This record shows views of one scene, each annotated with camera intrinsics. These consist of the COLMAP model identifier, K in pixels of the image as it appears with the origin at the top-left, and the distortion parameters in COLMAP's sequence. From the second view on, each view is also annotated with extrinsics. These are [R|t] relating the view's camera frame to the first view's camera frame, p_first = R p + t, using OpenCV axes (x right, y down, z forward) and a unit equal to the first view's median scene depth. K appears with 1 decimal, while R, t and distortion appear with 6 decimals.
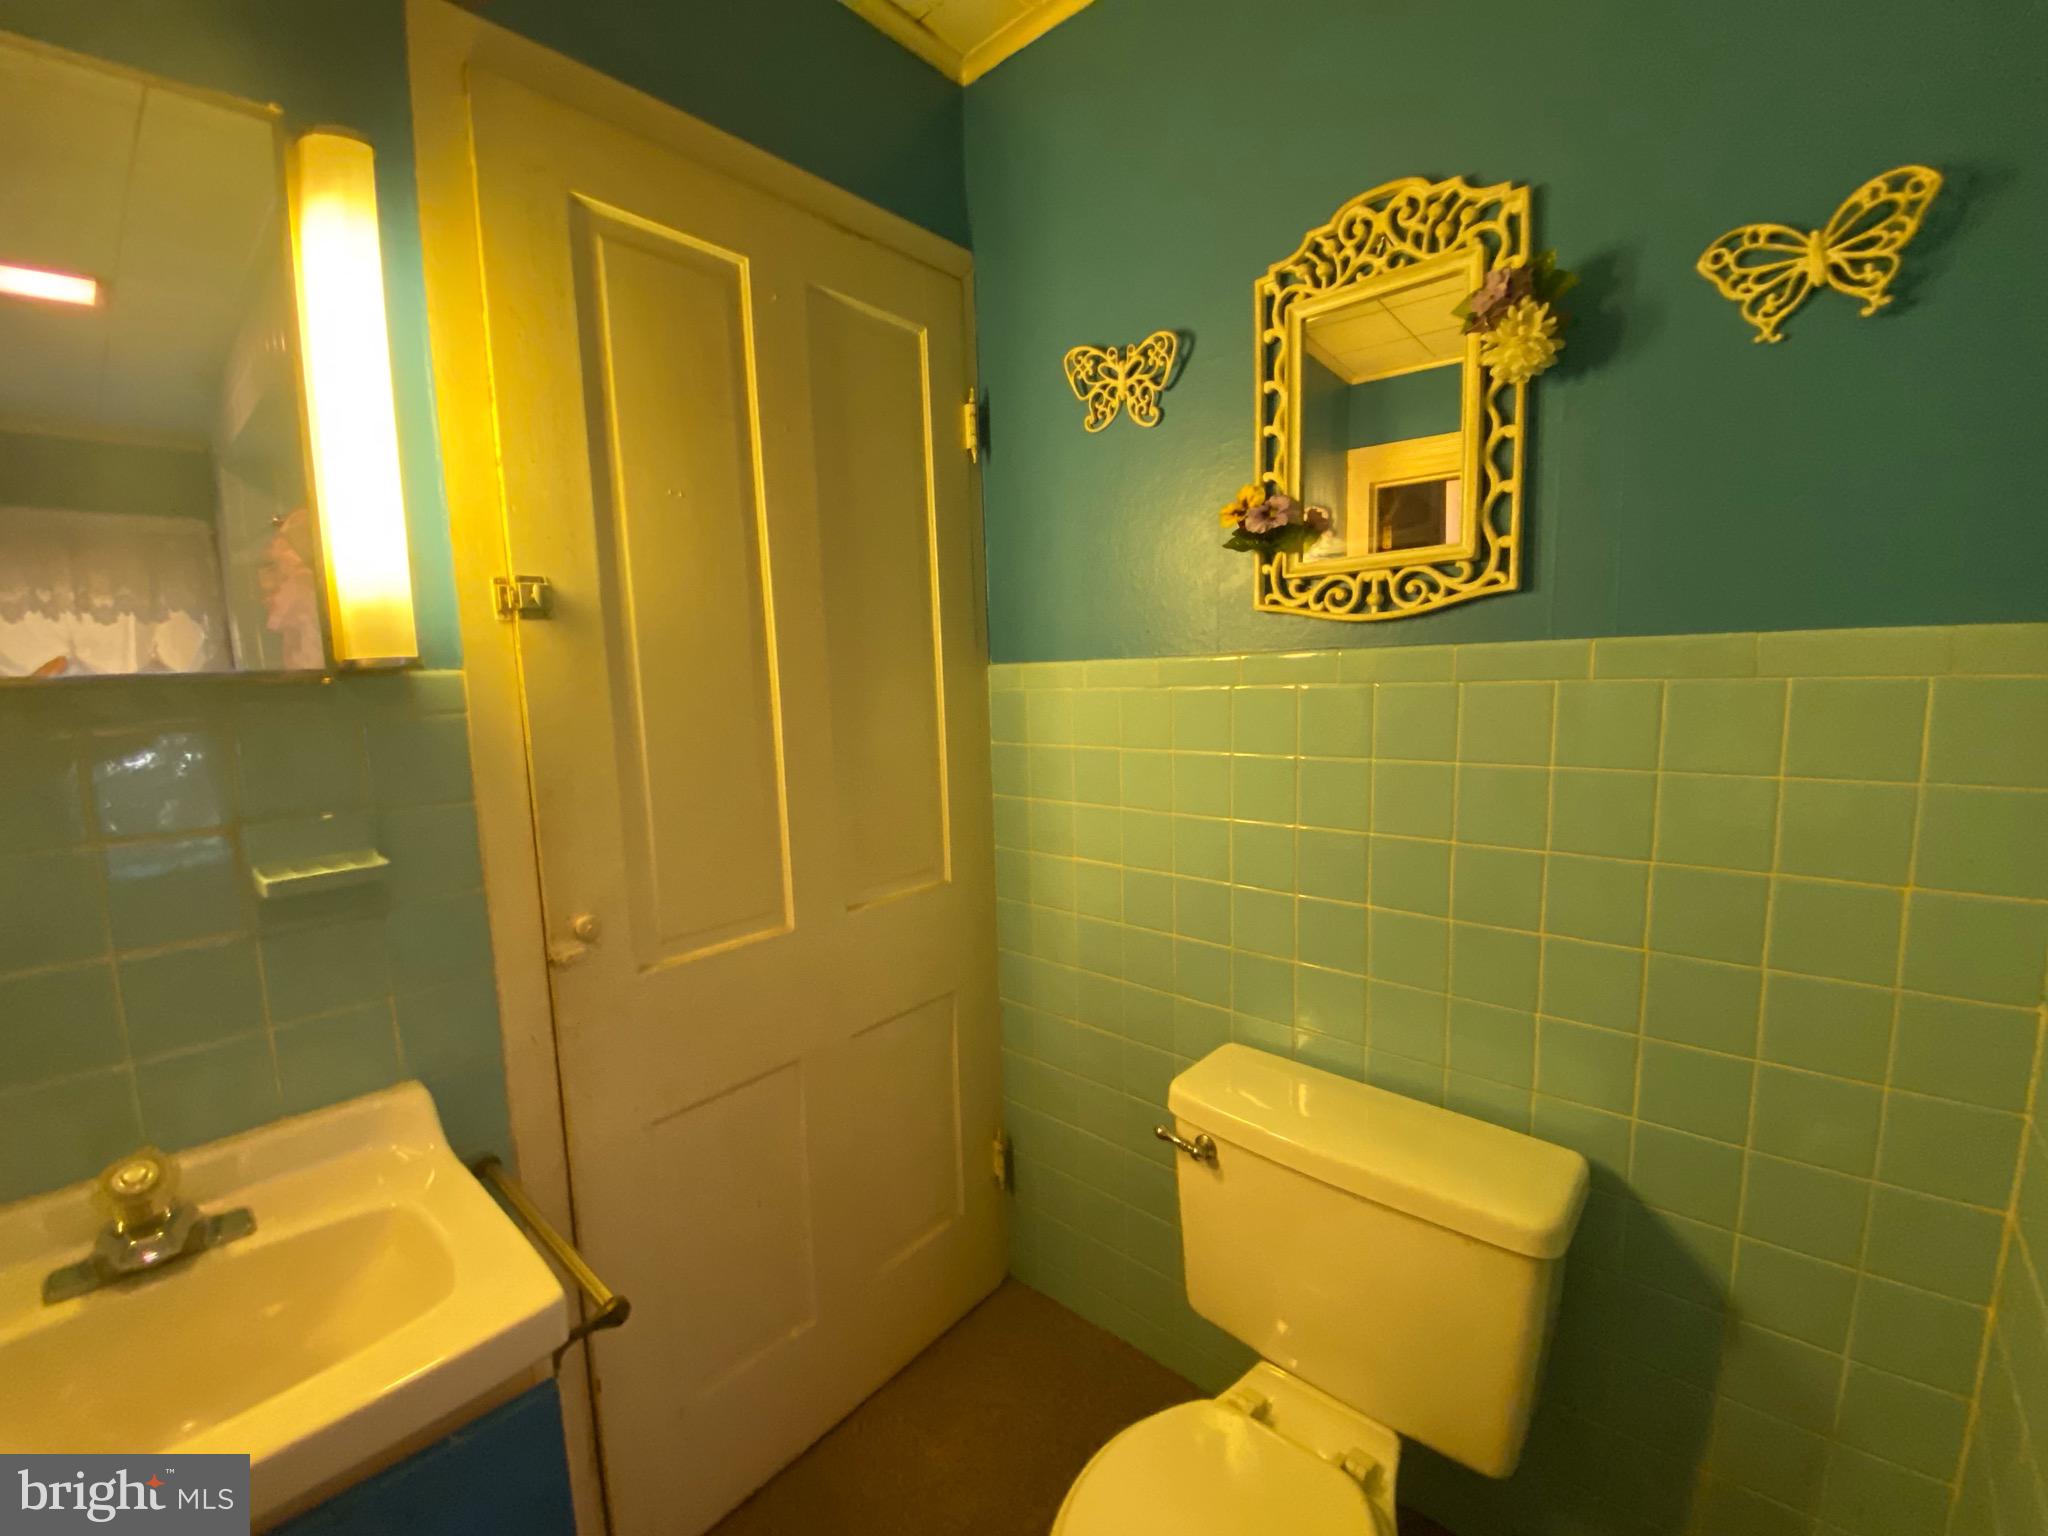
lens RADIAL K [[832.5, 0, 1020.9], [0, 832.5, 773.6], [0, 0, 1]] dist [0.004577, -0.012282]
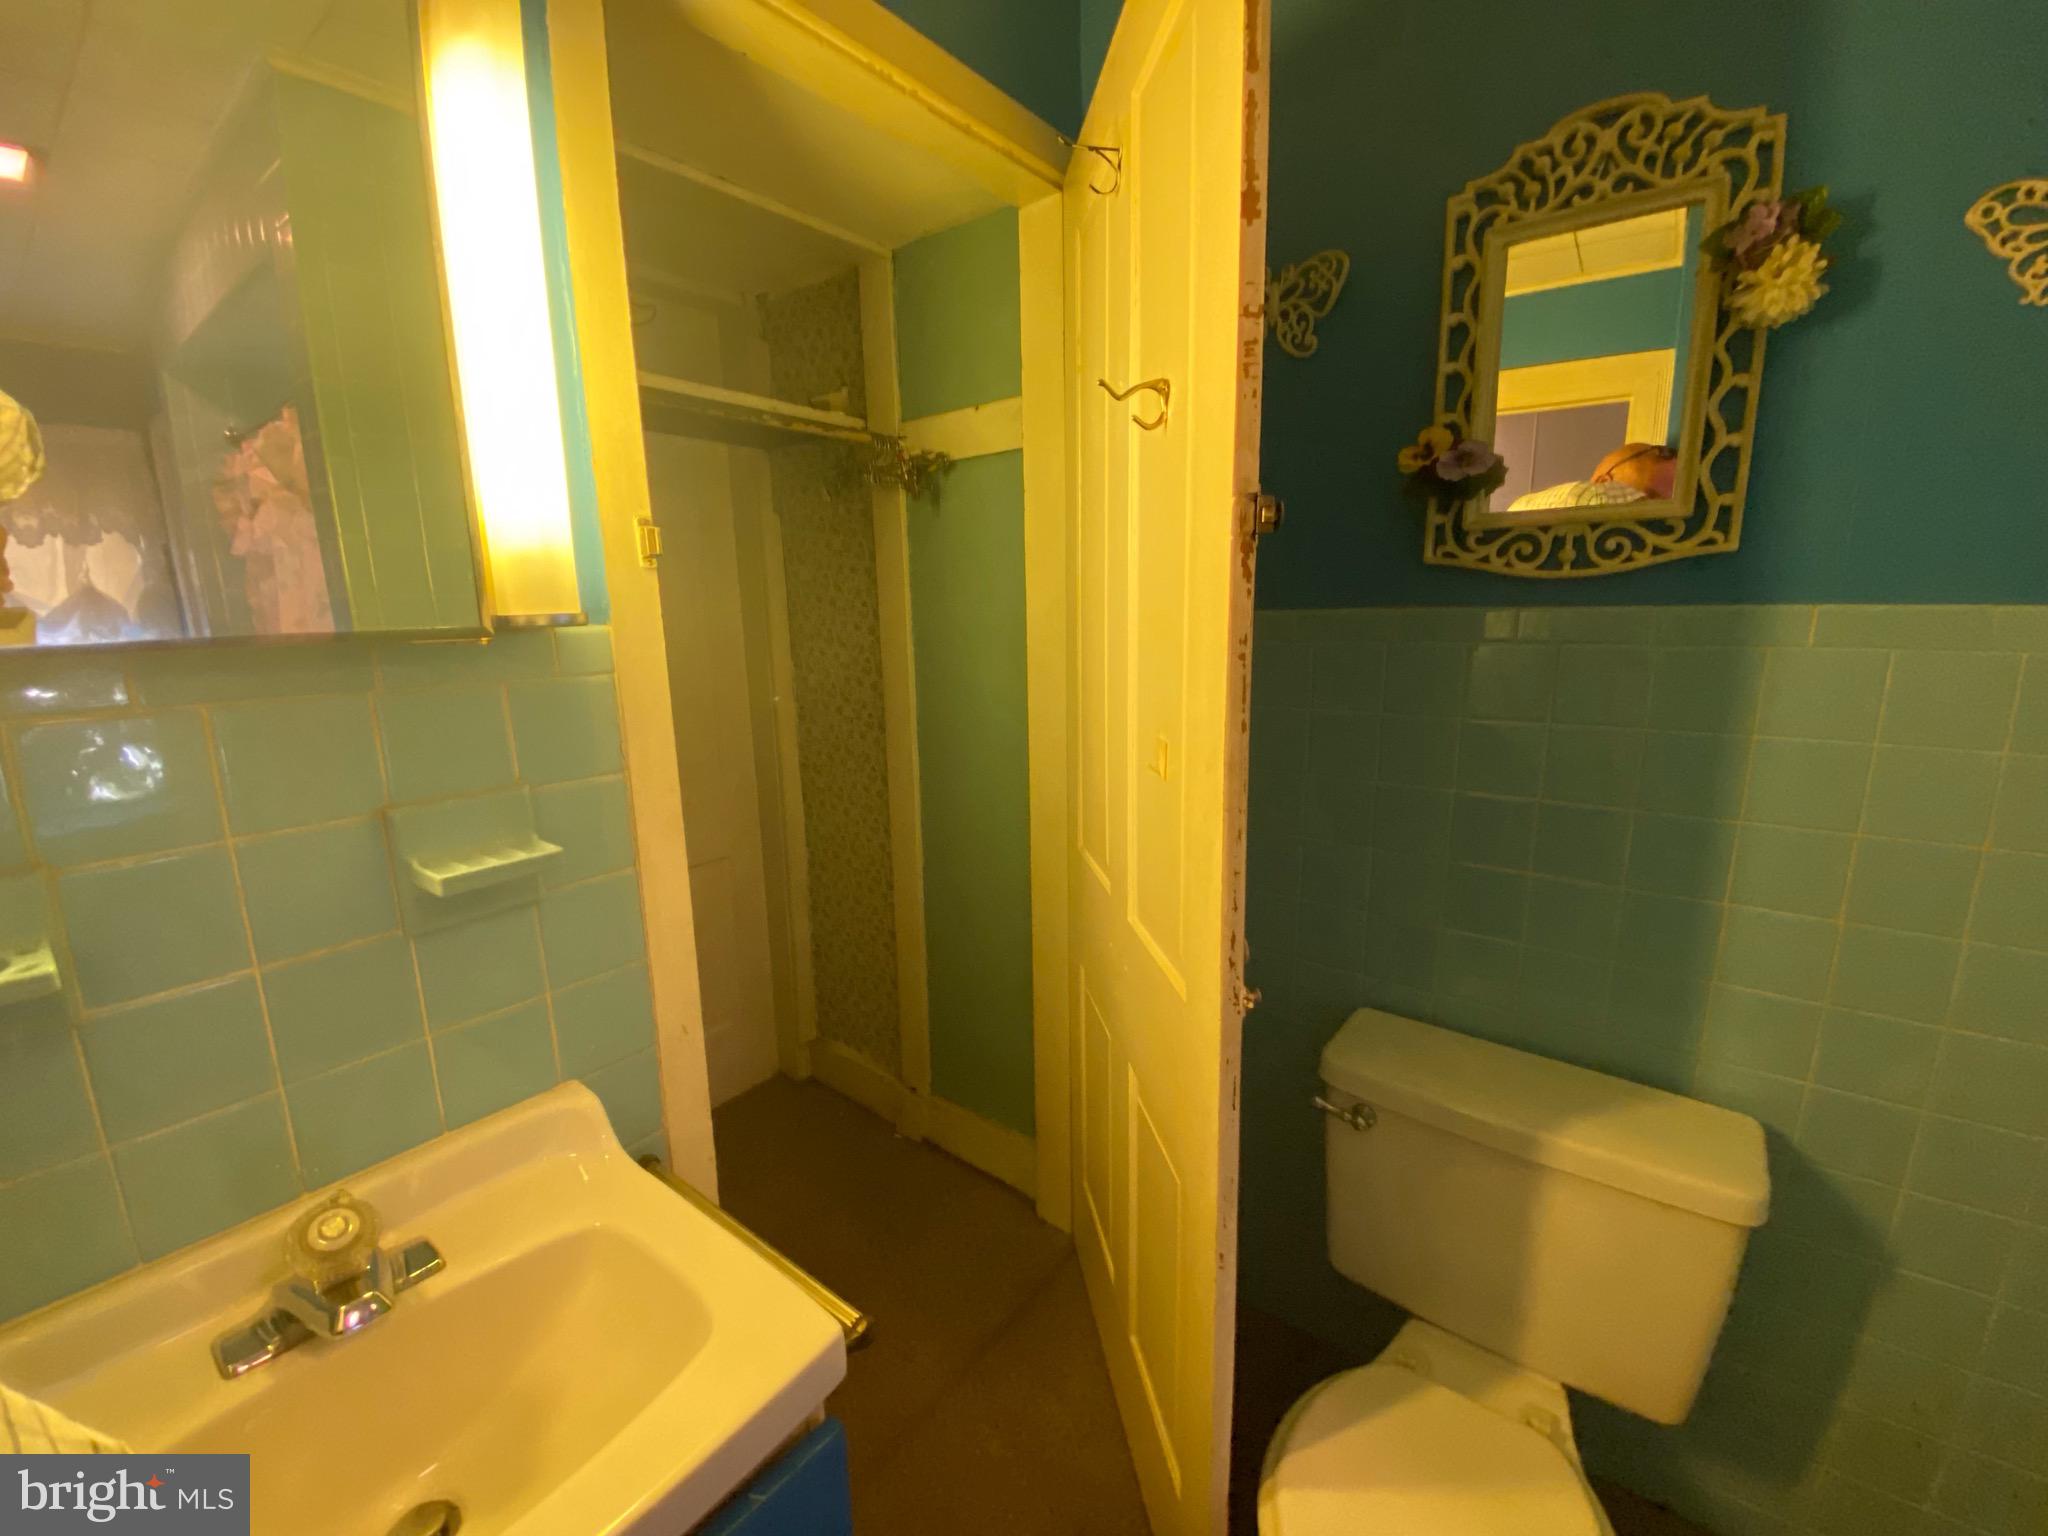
lens RADIAL K [[832.5, 0, 1016.7], [0, 832.5, 766.0], [0, 0, 1]] dist [0.004577, -0.012282]
pose [[0.997958, -0.001306, 0.063859, -0.293516], [-0.003497, 0.997174, 0.075048, -0.042965], [-0.063777, -0.075118, 0.995133, 0.085603]]
